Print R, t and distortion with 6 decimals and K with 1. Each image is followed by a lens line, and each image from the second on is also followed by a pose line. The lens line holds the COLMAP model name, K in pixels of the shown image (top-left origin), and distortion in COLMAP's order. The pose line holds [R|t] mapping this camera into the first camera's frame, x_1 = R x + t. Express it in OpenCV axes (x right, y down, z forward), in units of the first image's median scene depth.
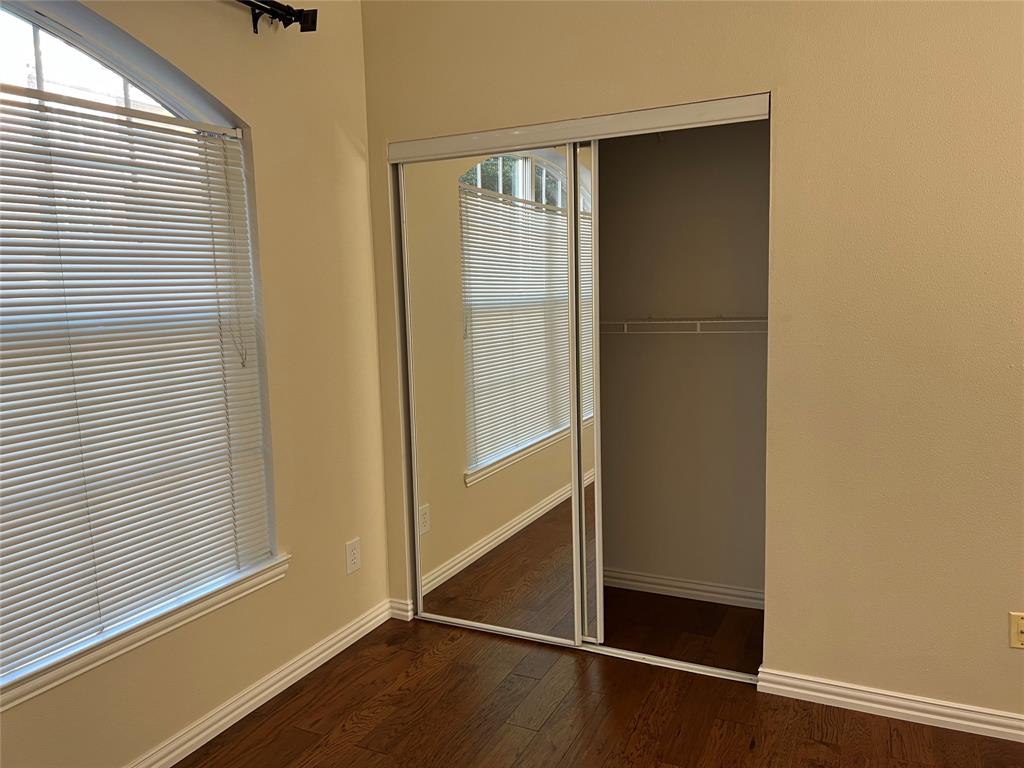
lens RADIAL K [[765.2, 0, 517.3], [0, 765.2, 389.6], [0, 0, 1]] dist [0.057688, -0.075370]
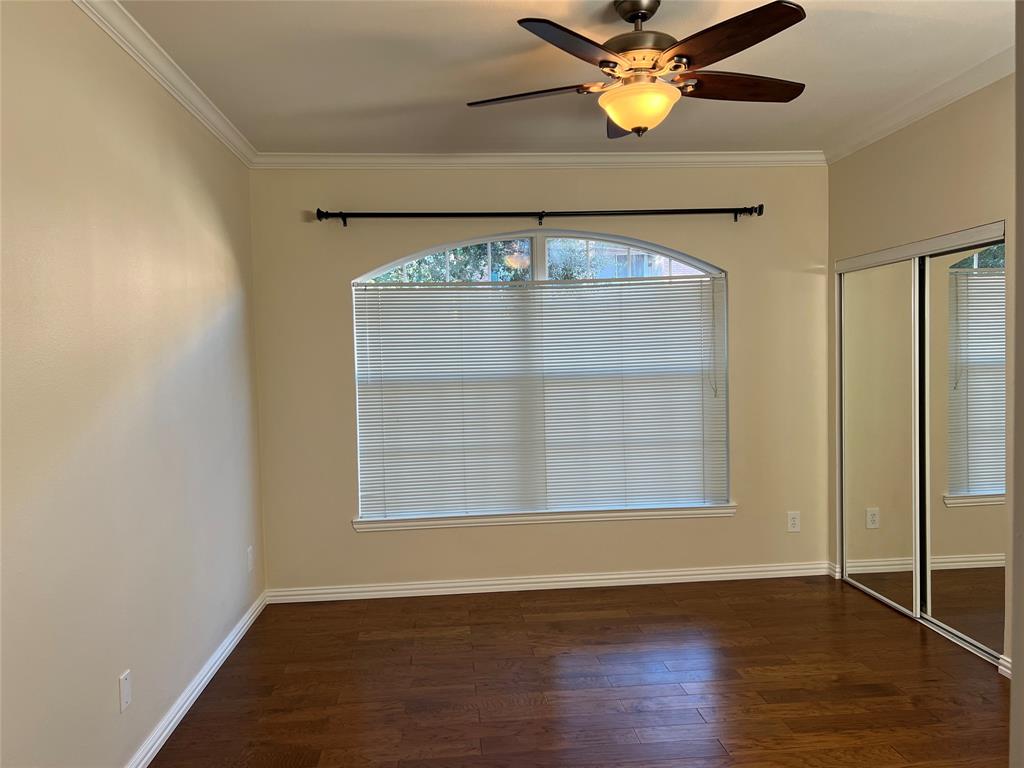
lens RADIAL K [[765.2, 0, 507.3], [0, 765.2, 378.7], [0, 0, 1]] dist [0.057688, -0.075370]
pose [[0.510912, 0.043736, -0.858519, 0.834683], [-0.094994, 0.995461, -0.005820, -0.011166], [0.854368, 0.084528, 0.512748, -0.341672]]
